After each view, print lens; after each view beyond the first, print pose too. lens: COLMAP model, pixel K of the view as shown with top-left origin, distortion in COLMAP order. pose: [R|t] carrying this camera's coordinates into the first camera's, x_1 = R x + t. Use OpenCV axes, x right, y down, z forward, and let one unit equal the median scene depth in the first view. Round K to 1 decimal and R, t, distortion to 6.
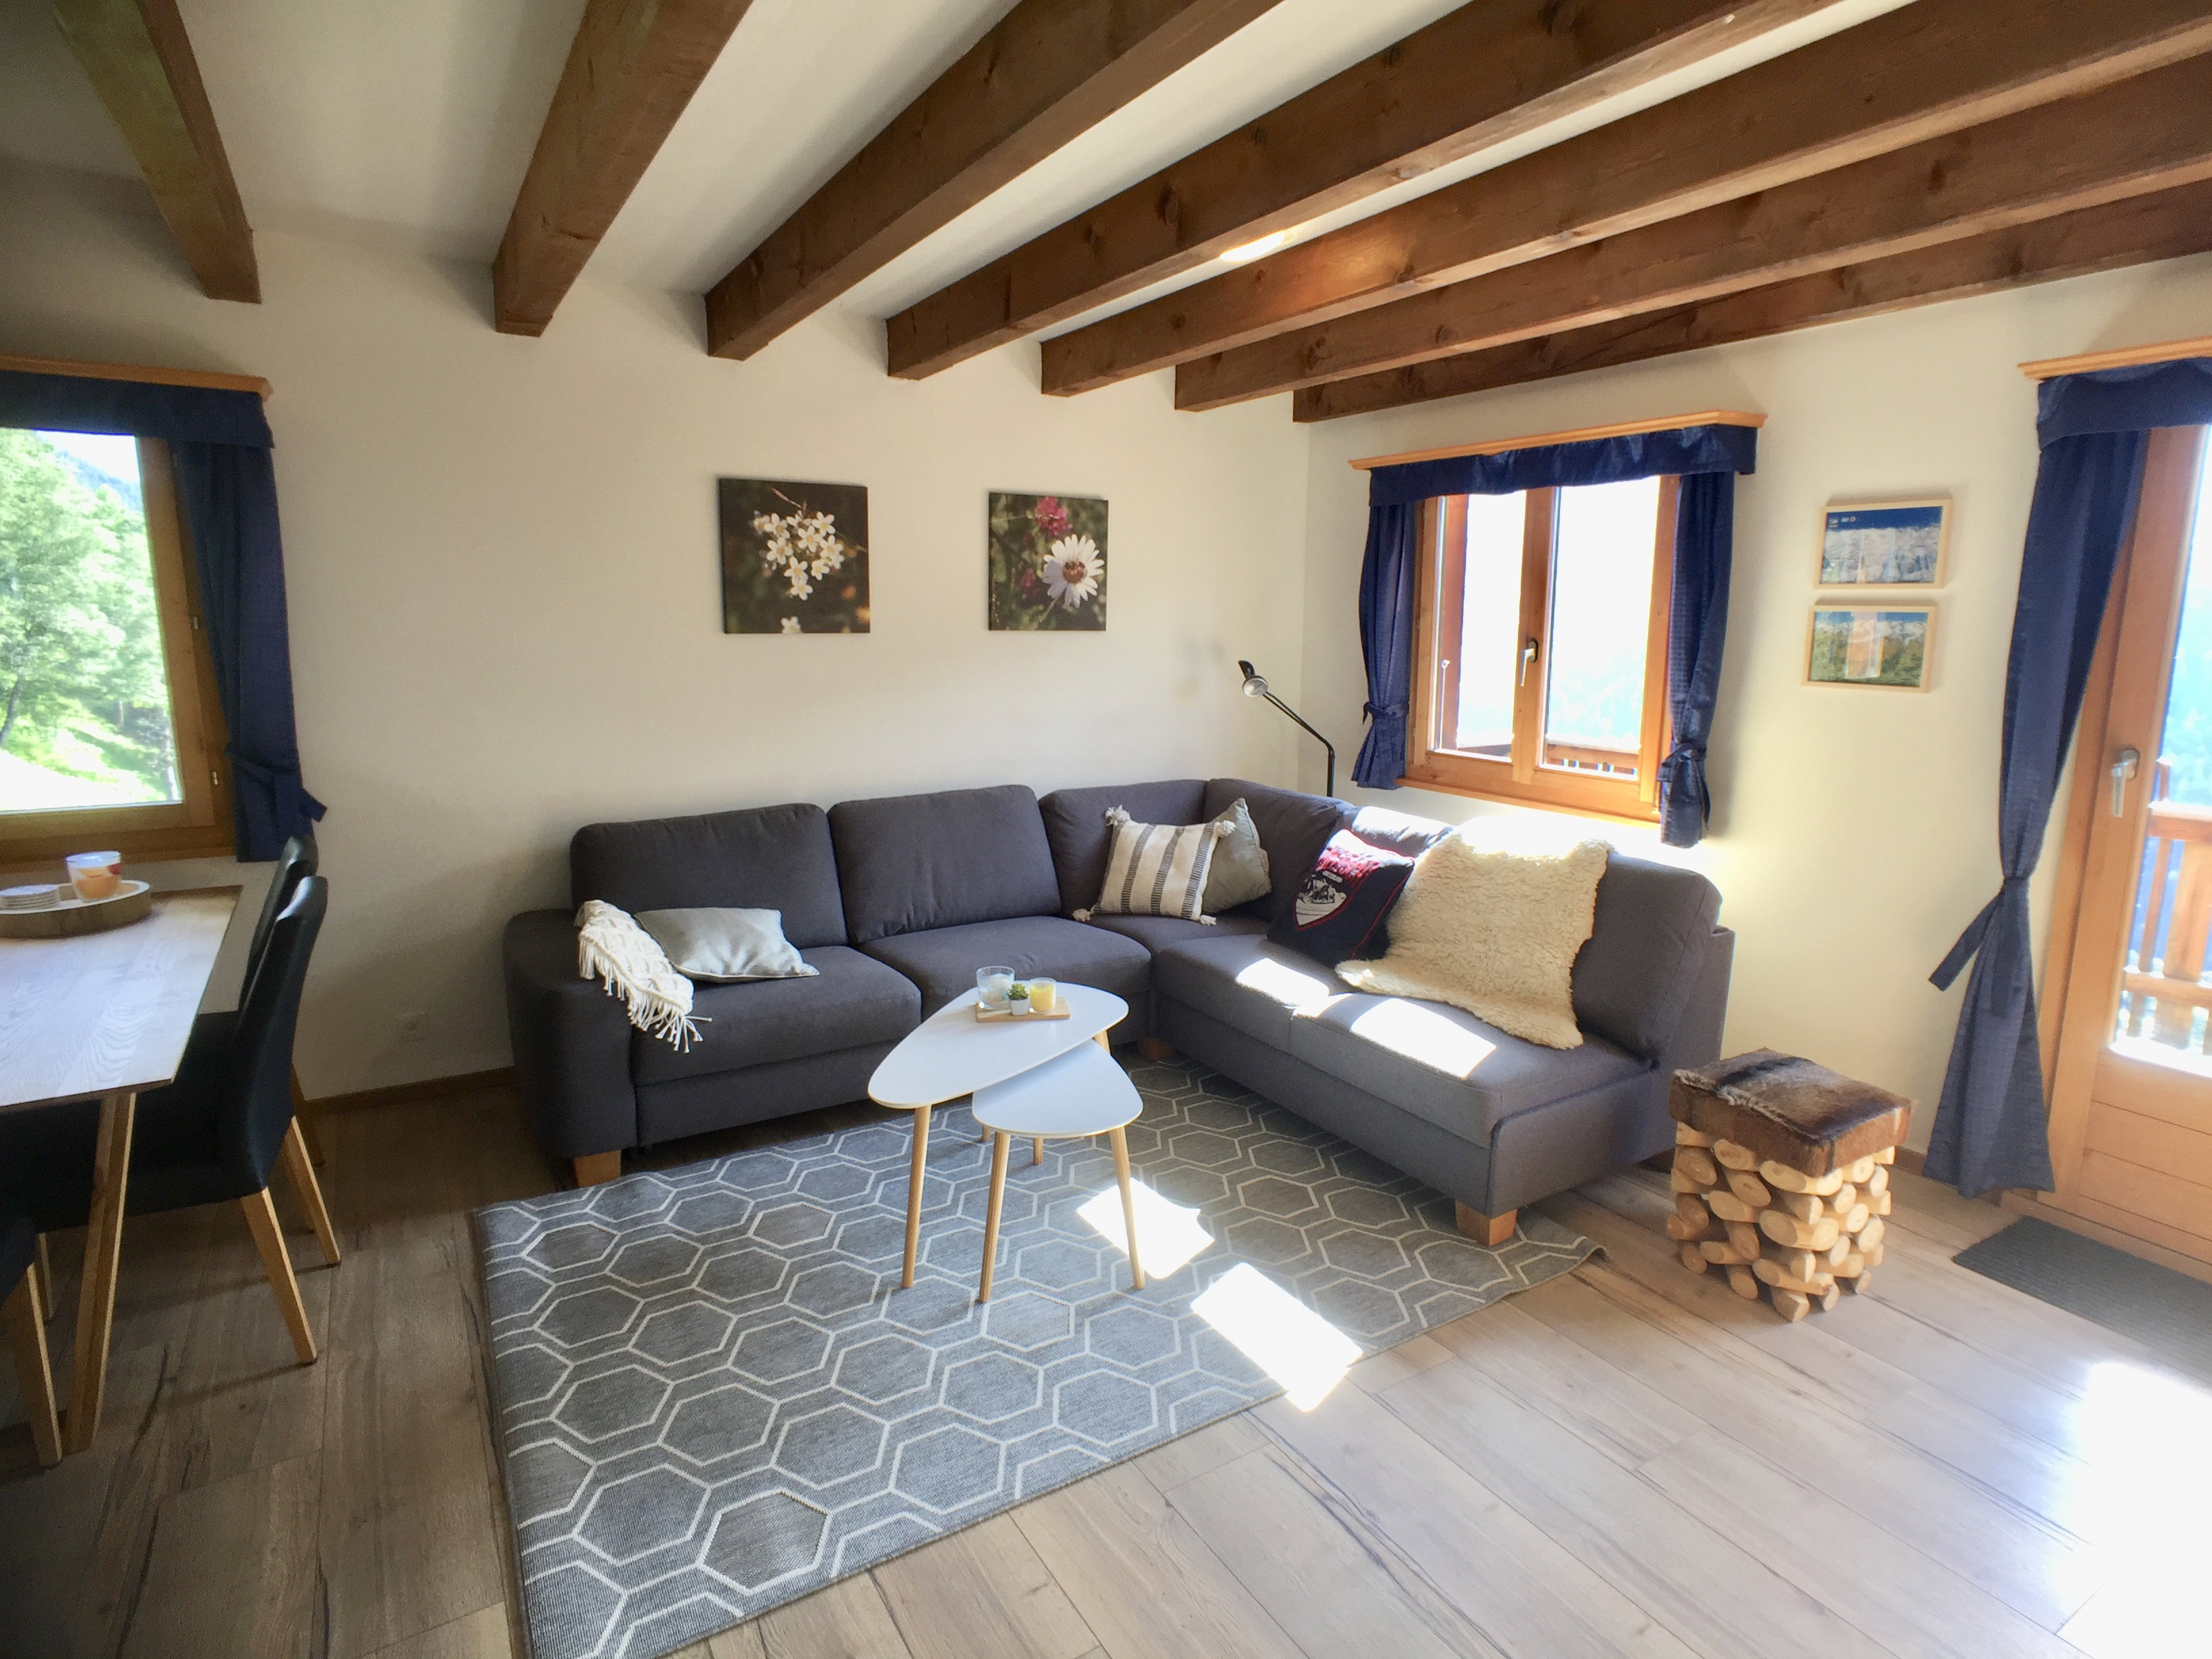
lens RADIAL K [[1217.3, 0, 1106.0], [0, 1217.3, 829.5], [0, 0, 1]] dist [-0.002535, -0.000428]
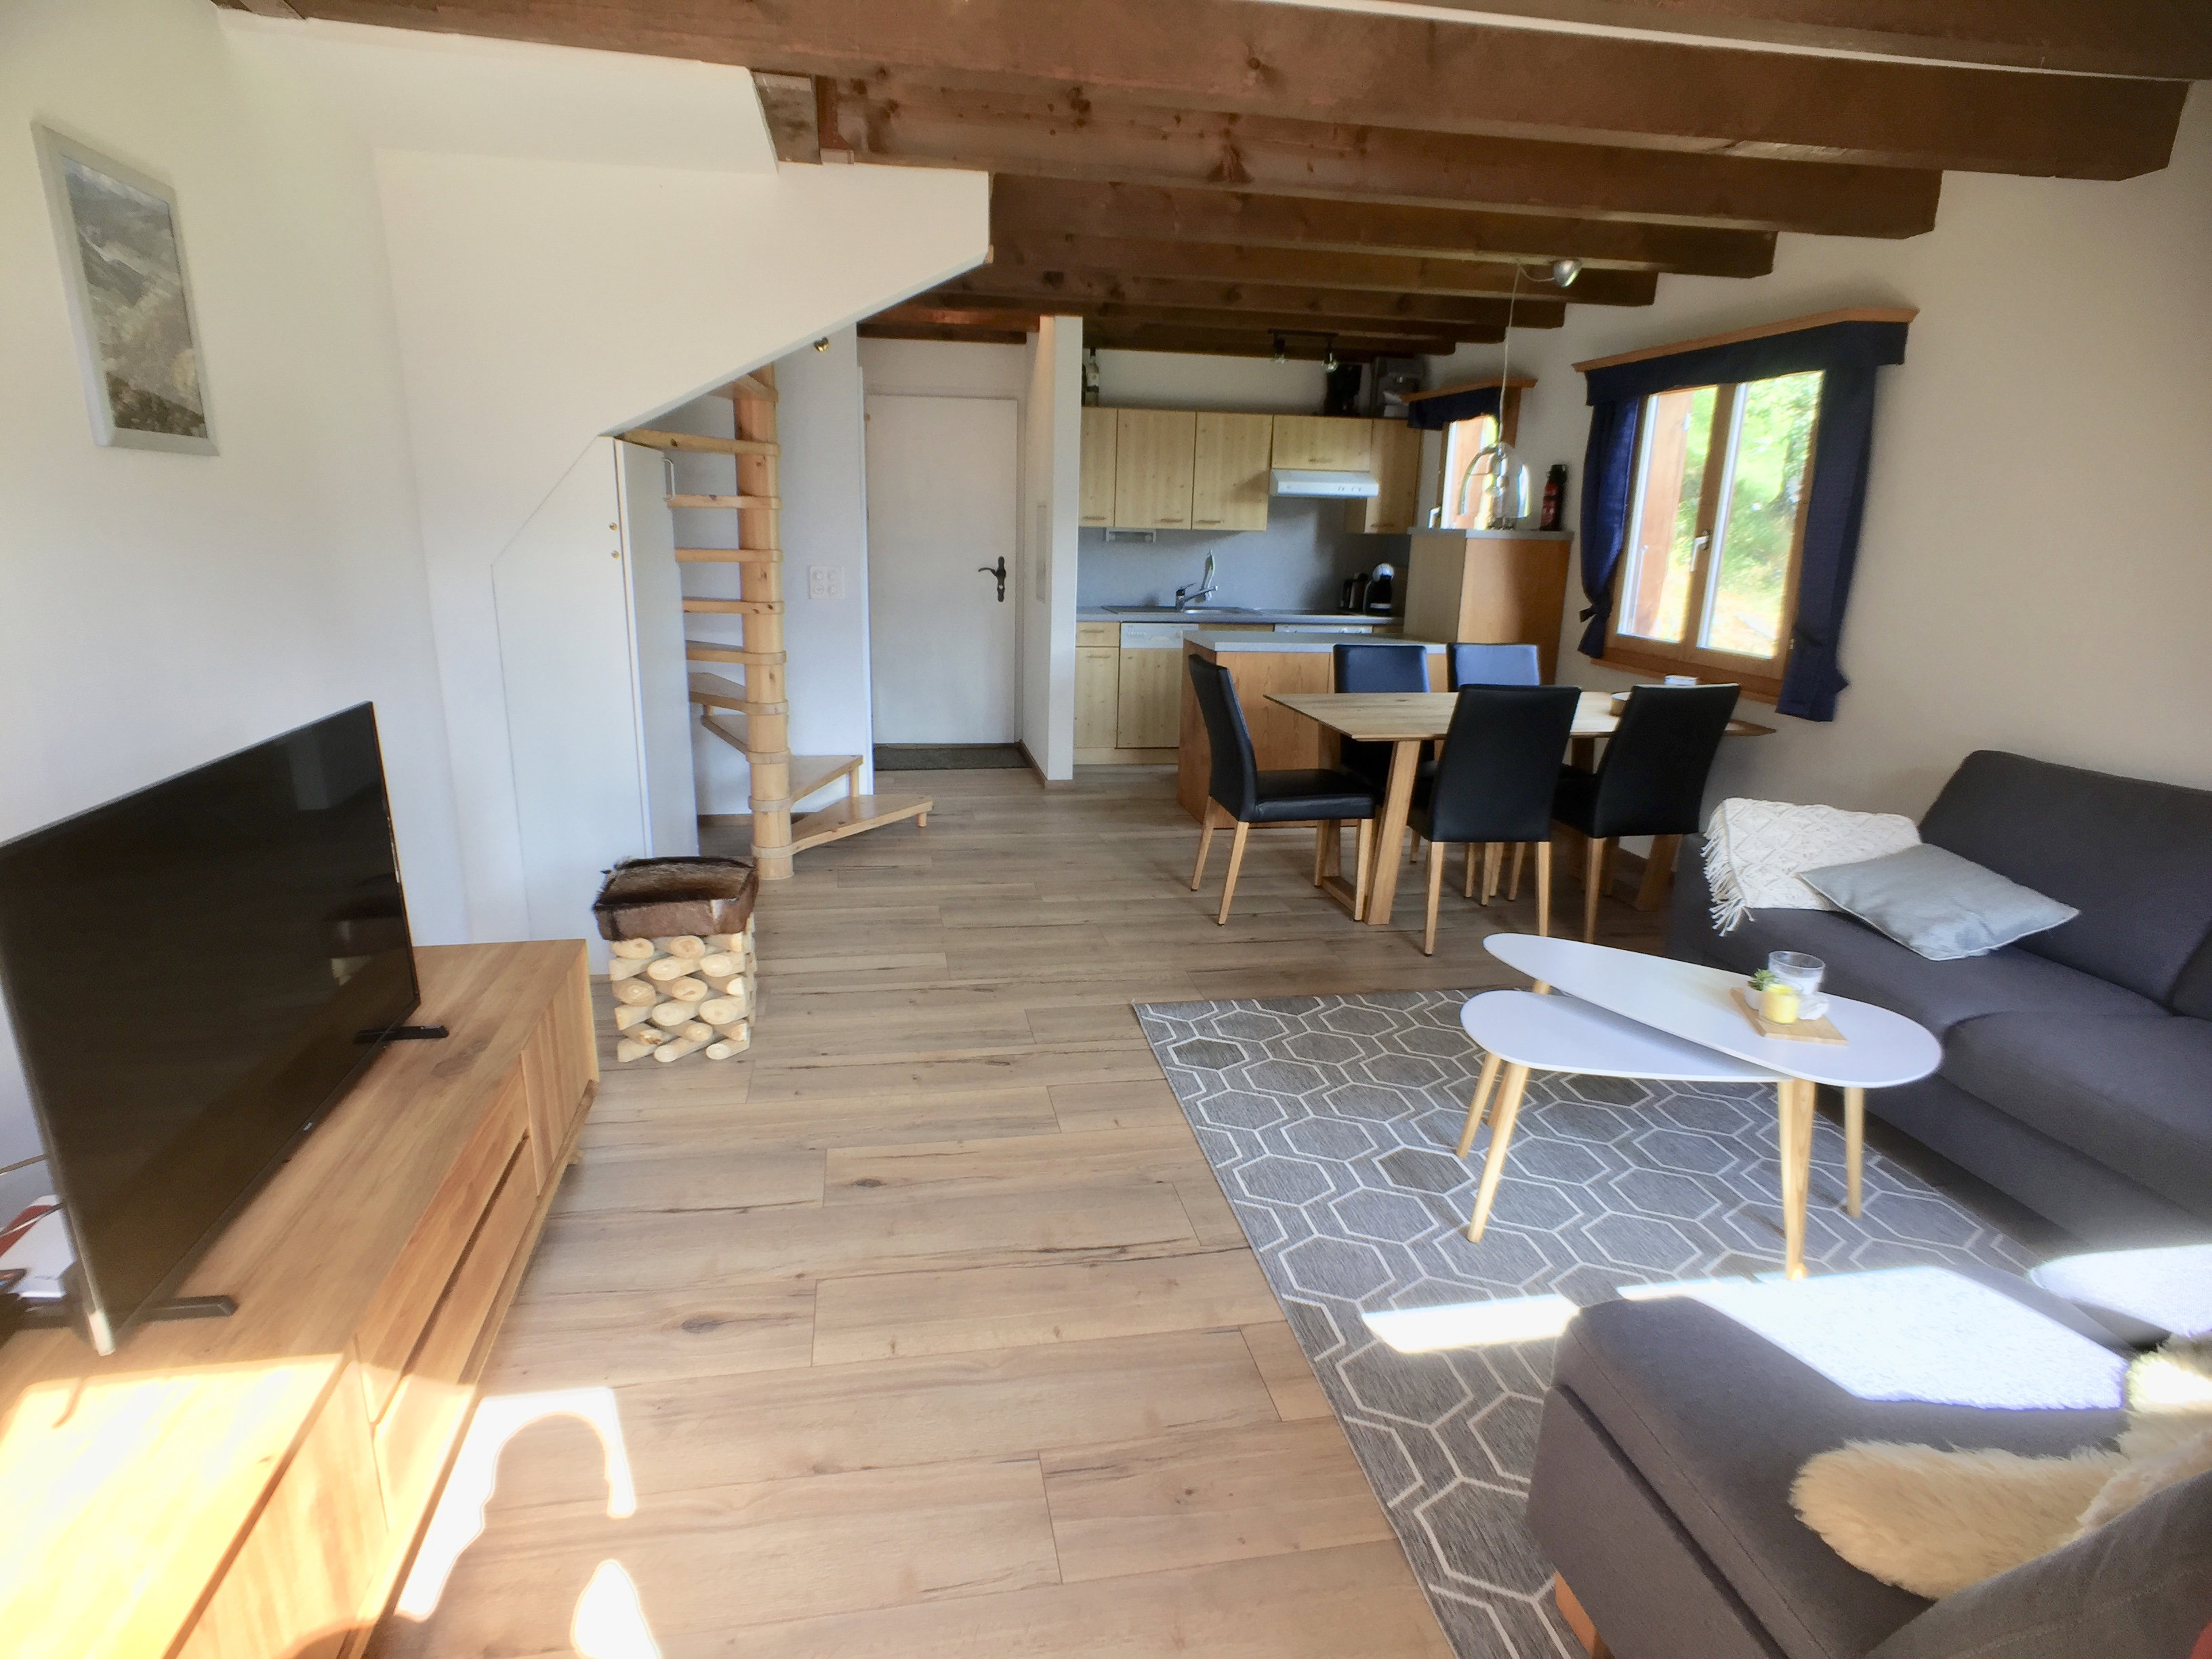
lens RADIAL K [[1217.3, 0, 1106.0], [0, 1217.3, 829.5], [0, 0, 1]] dist [-0.002535, -0.000428]
pose [[-0.366649, 0.222984, -0.903242, 0.580666], [-0.191959, 0.931832, 0.307963, -0.090783], [0.910341, 0.286300, -0.298851, 0.616684]]
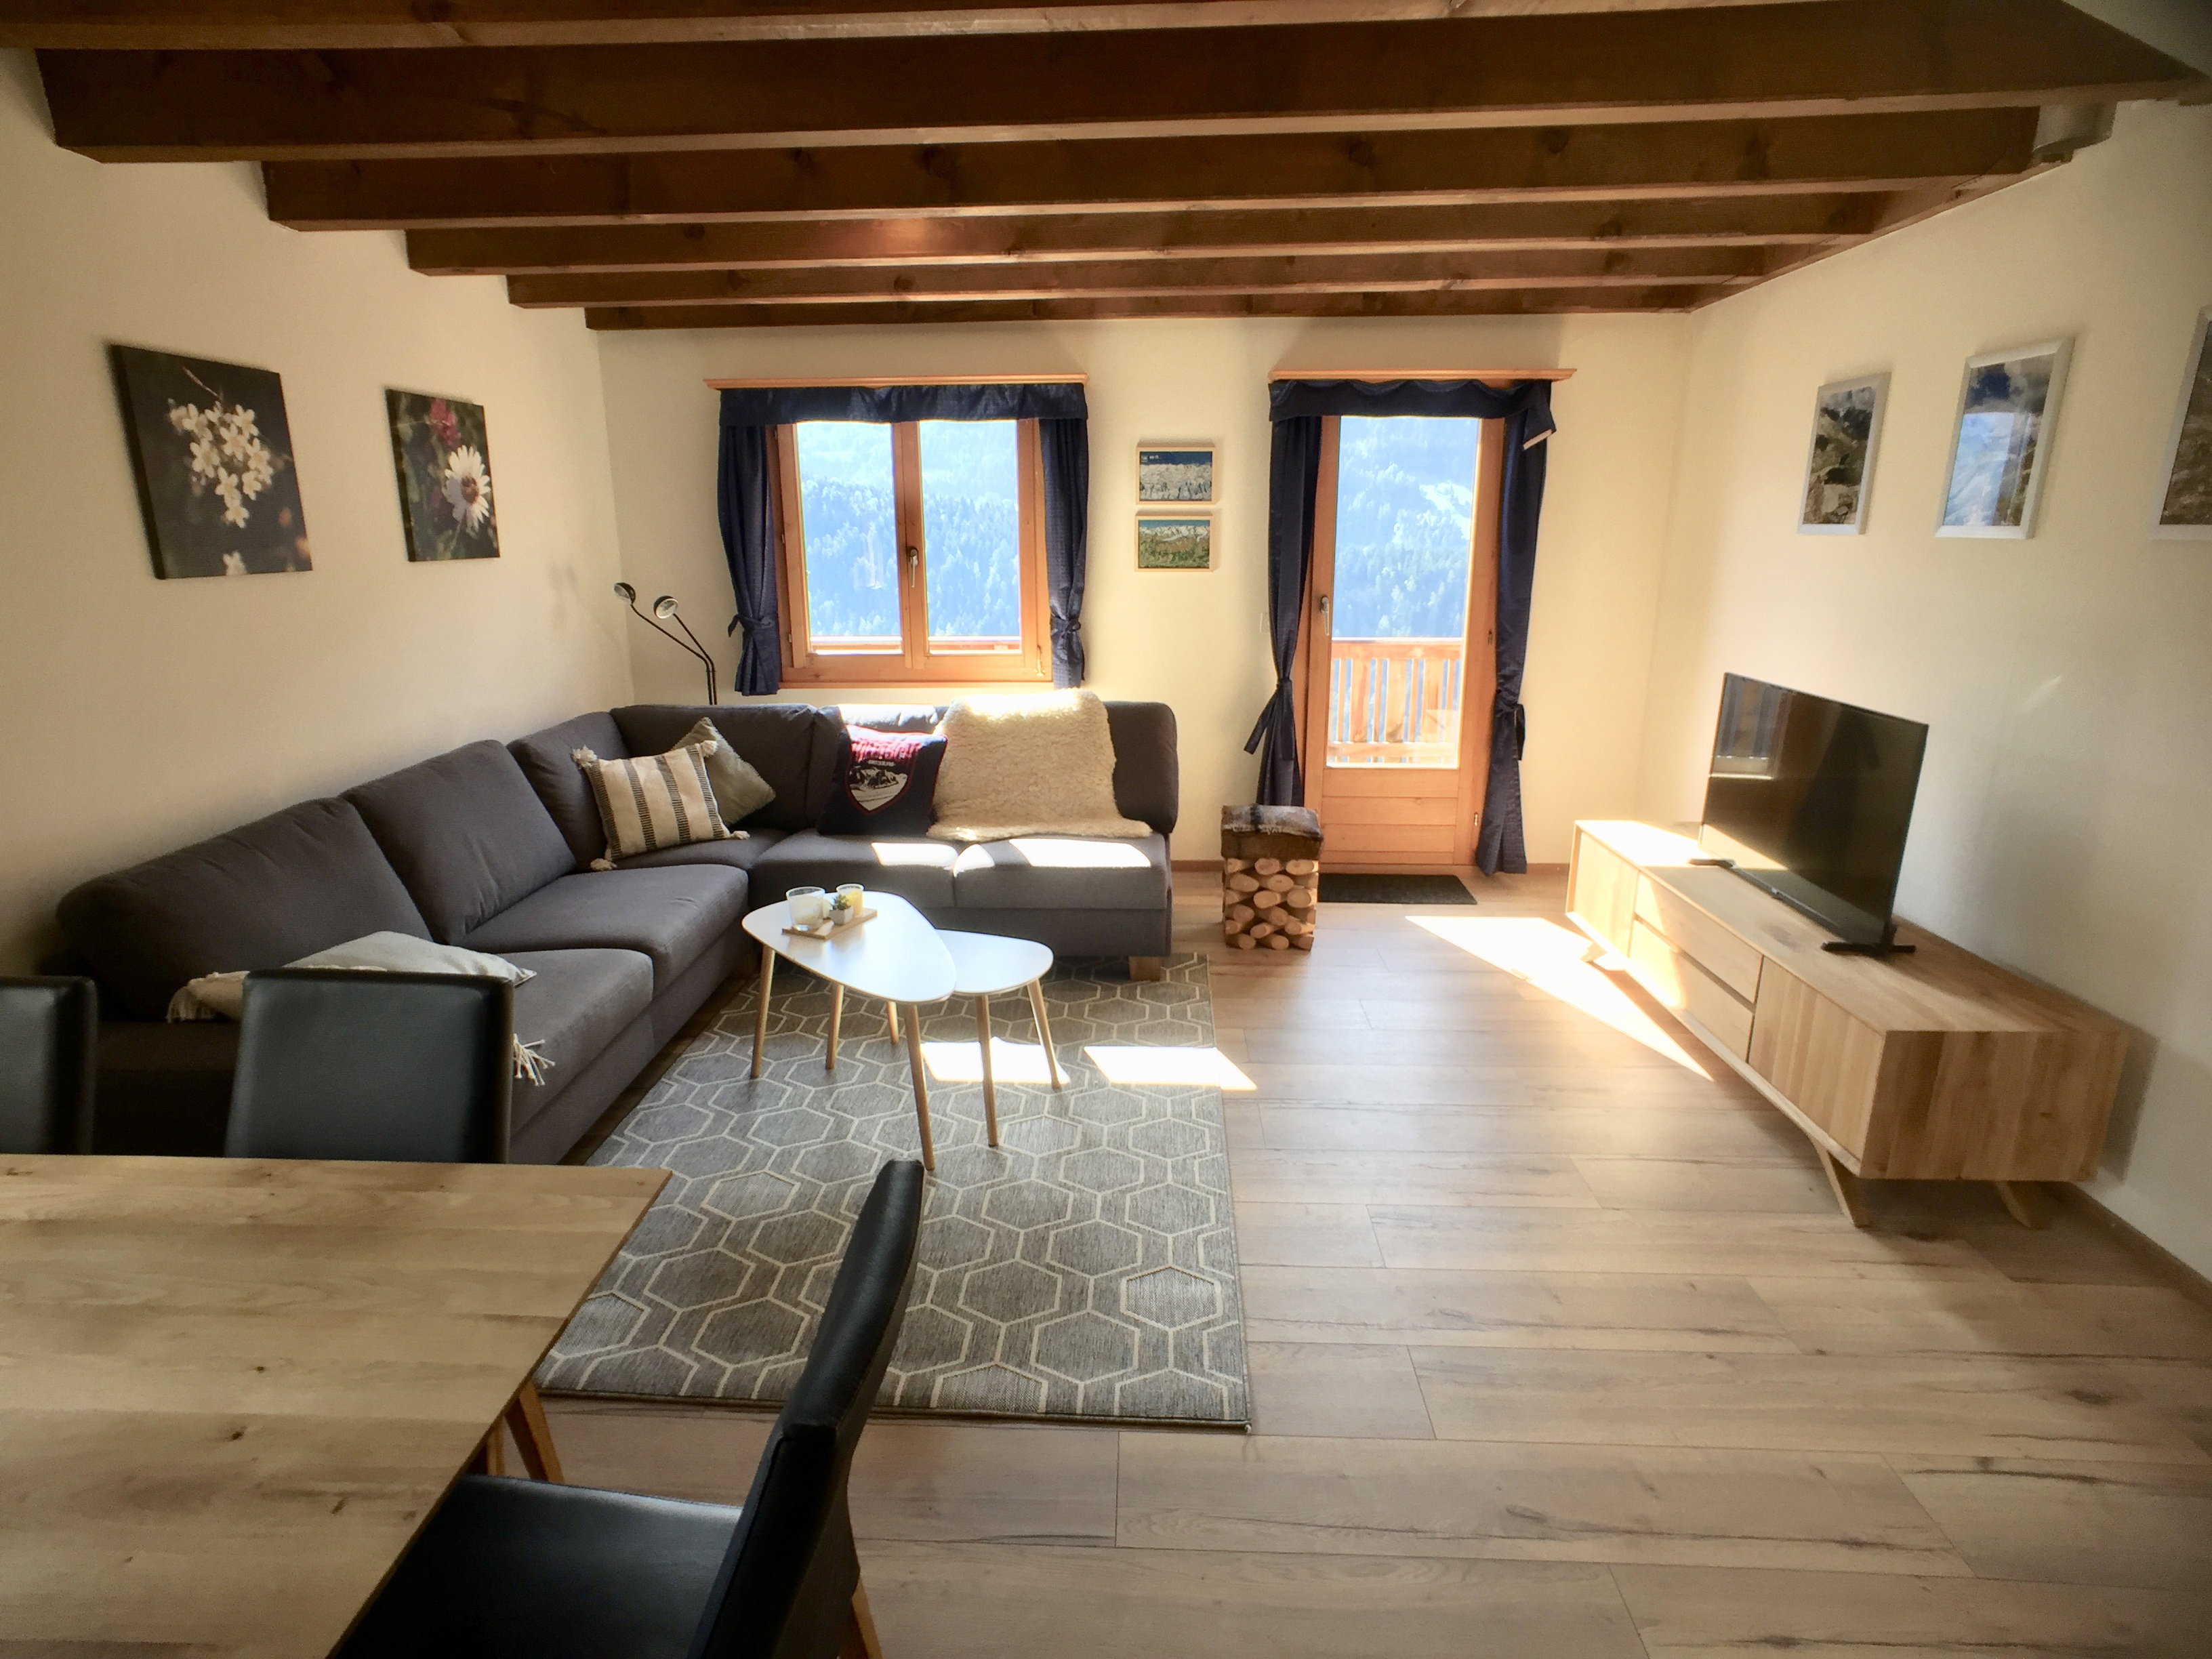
lens RADIAL K [[1172.5, 0, 1111.5], [0, 1172.5, 875.9], [0, 0, 1]] dist [-0.061002, 0.037684]
pose [[0.568817, -0.250598, 0.783357, -0.549670], [0.159073, 0.967987, 0.194155, -0.035881], [-0.806934, 0.014173, 0.590471, 0.170925]]
